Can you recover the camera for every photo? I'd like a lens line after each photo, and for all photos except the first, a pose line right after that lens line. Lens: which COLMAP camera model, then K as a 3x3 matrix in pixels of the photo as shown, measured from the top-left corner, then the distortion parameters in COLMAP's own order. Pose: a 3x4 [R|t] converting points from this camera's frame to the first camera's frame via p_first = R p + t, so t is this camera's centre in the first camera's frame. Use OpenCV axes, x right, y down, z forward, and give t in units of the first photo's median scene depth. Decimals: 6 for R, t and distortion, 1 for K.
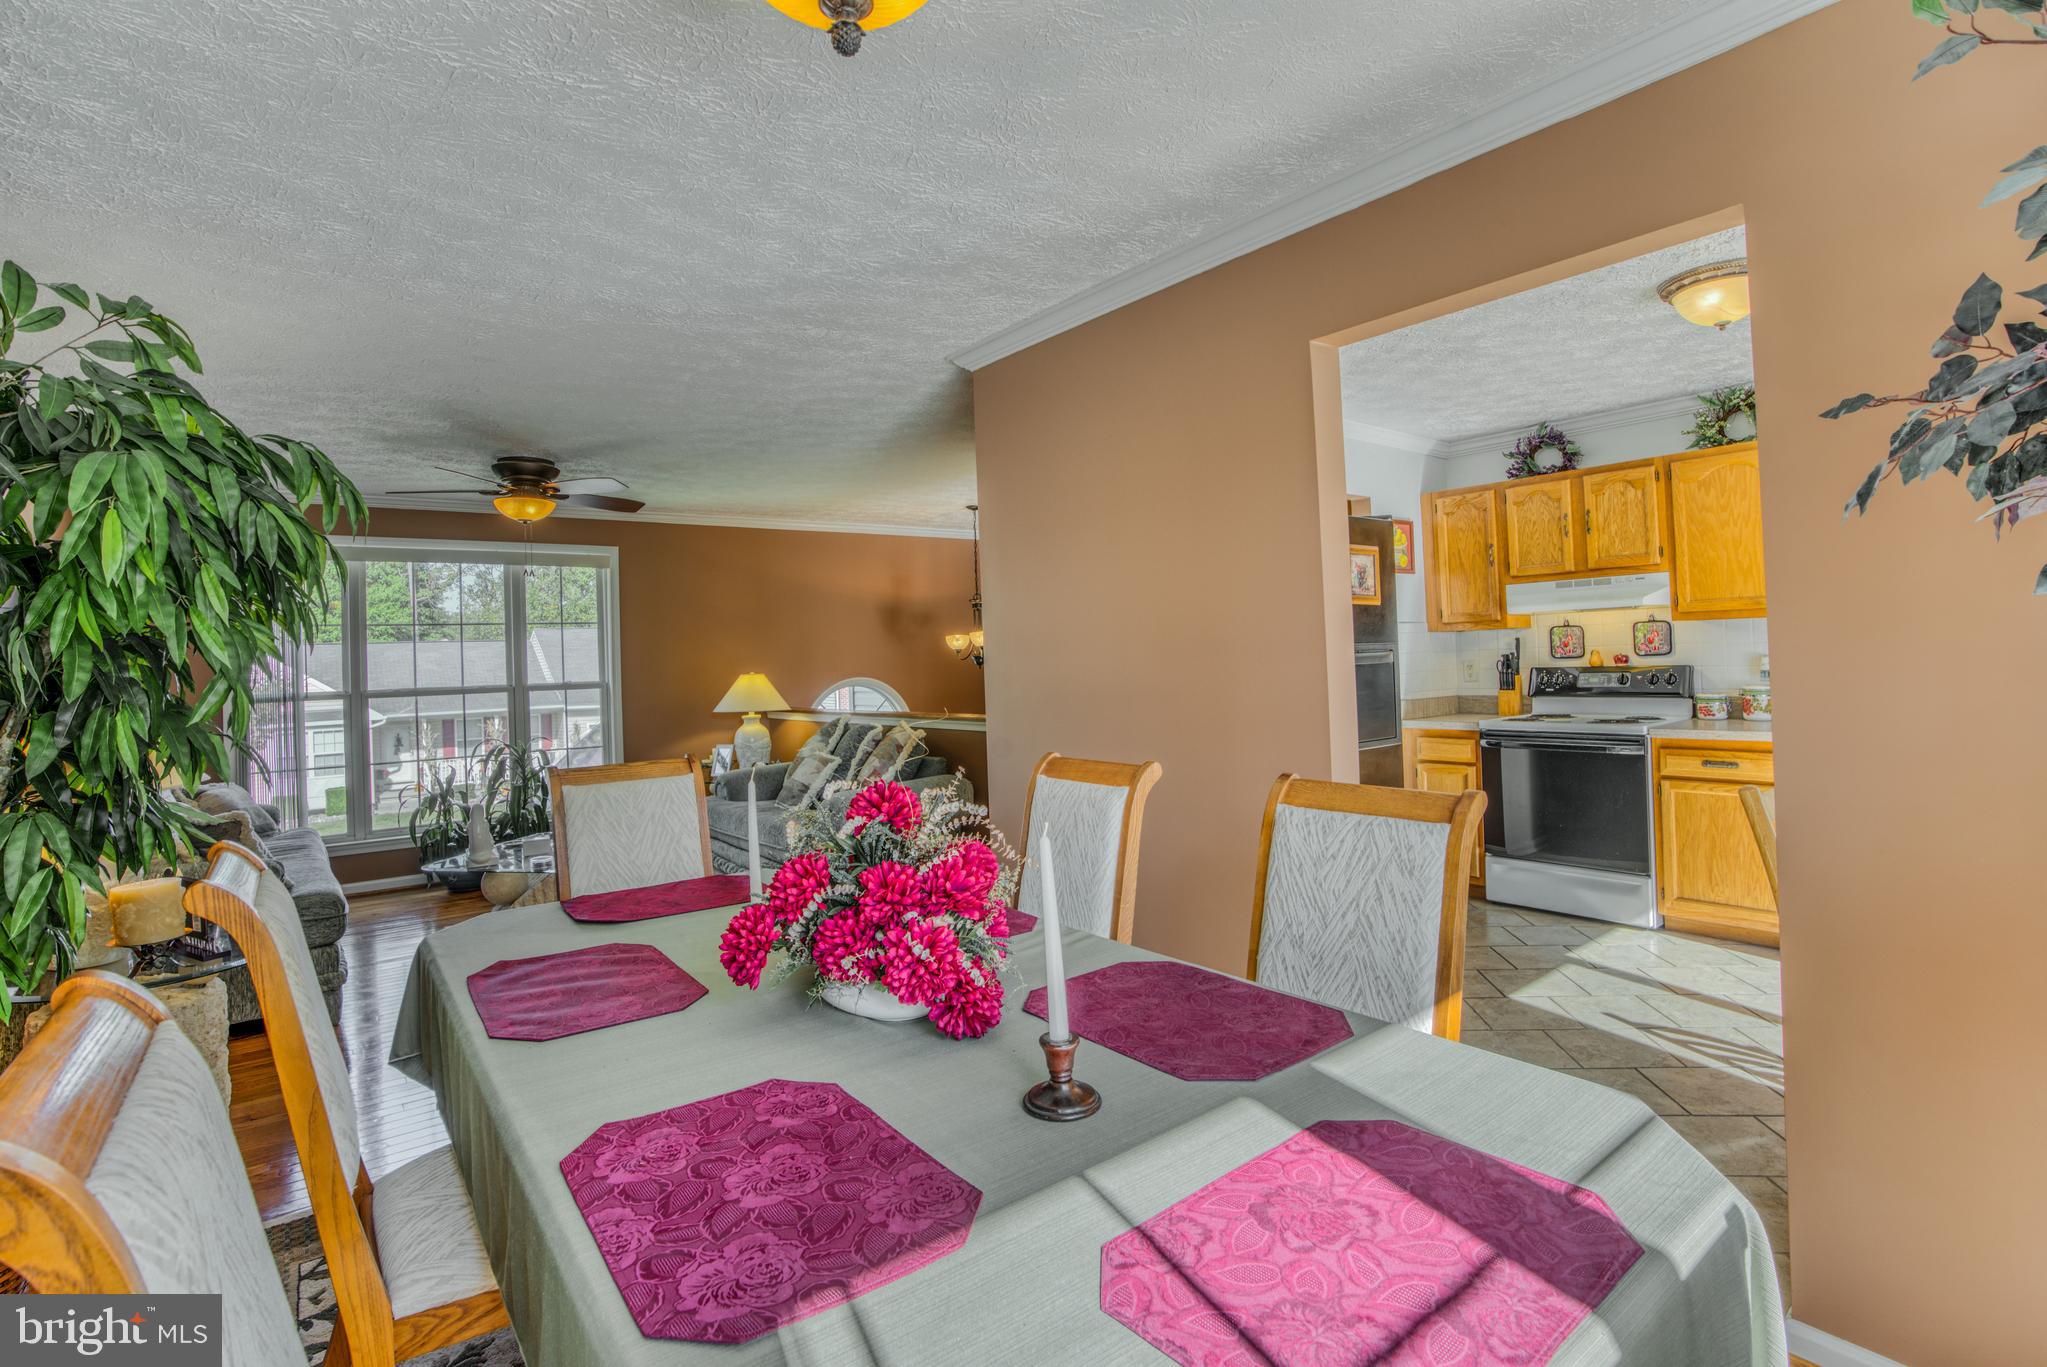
lens RADIAL K [[958.4, 0, 1017.6], [0, 958.4, 642.2], [0, 0, 1]] dist [-0.052461, 0.016410]
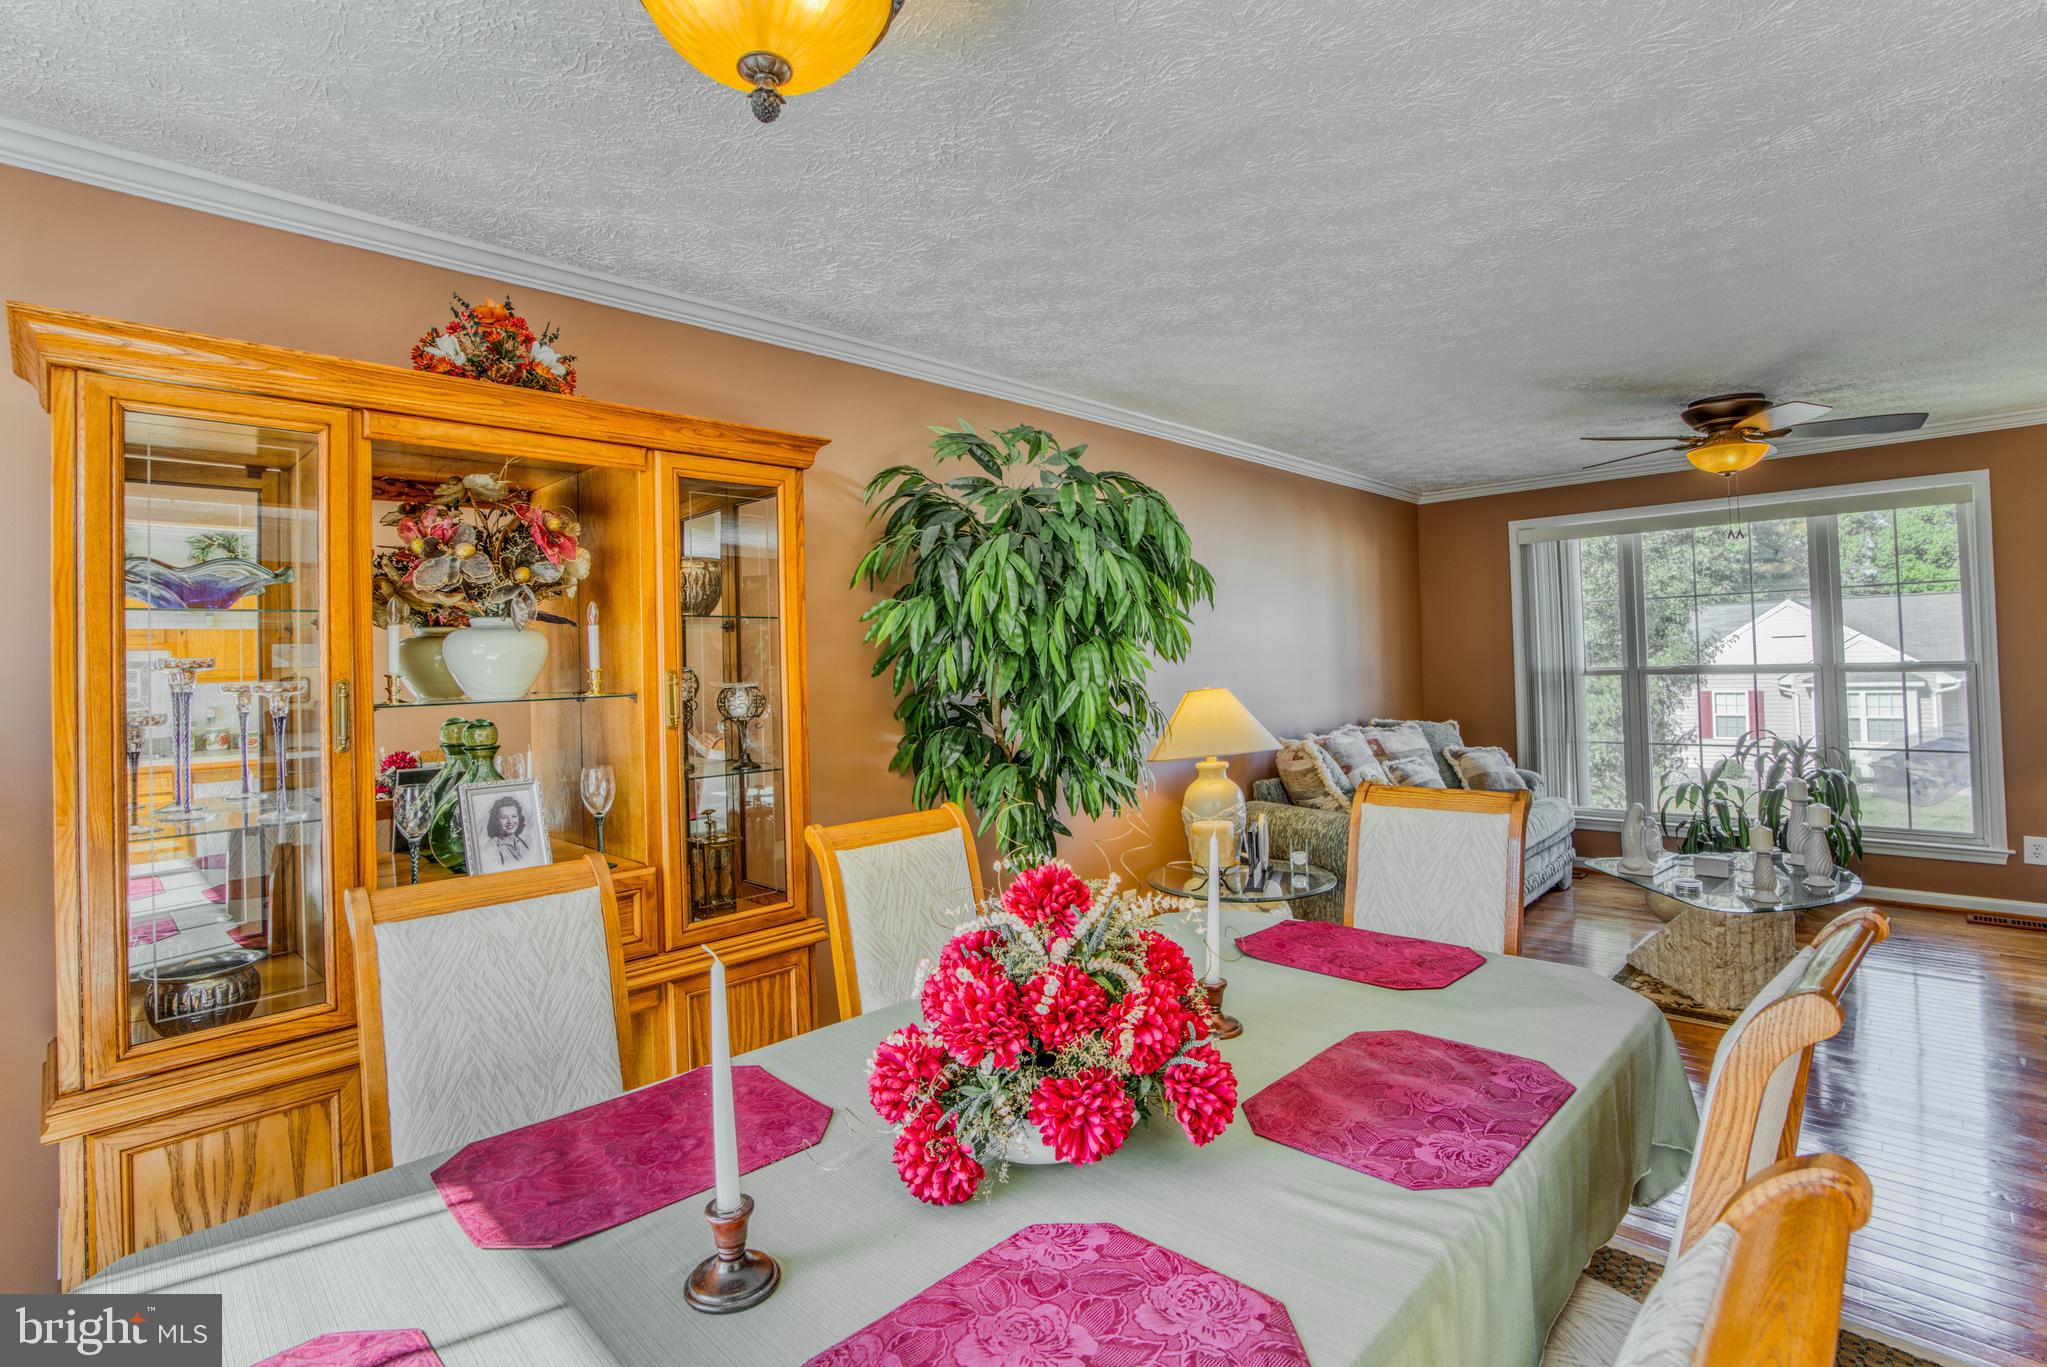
lens RADIAL K [[958.4, 0, 1017.6], [0, 958.4, 642.2], [0, 0, 1]] dist [-0.052461, 0.016410]
pose [[0.140028, 0.013449, -0.990056, 0.210538], [0.039060, 0.999054, 0.019096, -0.020274], [0.989377, -0.041346, 0.139371, 0.274692]]
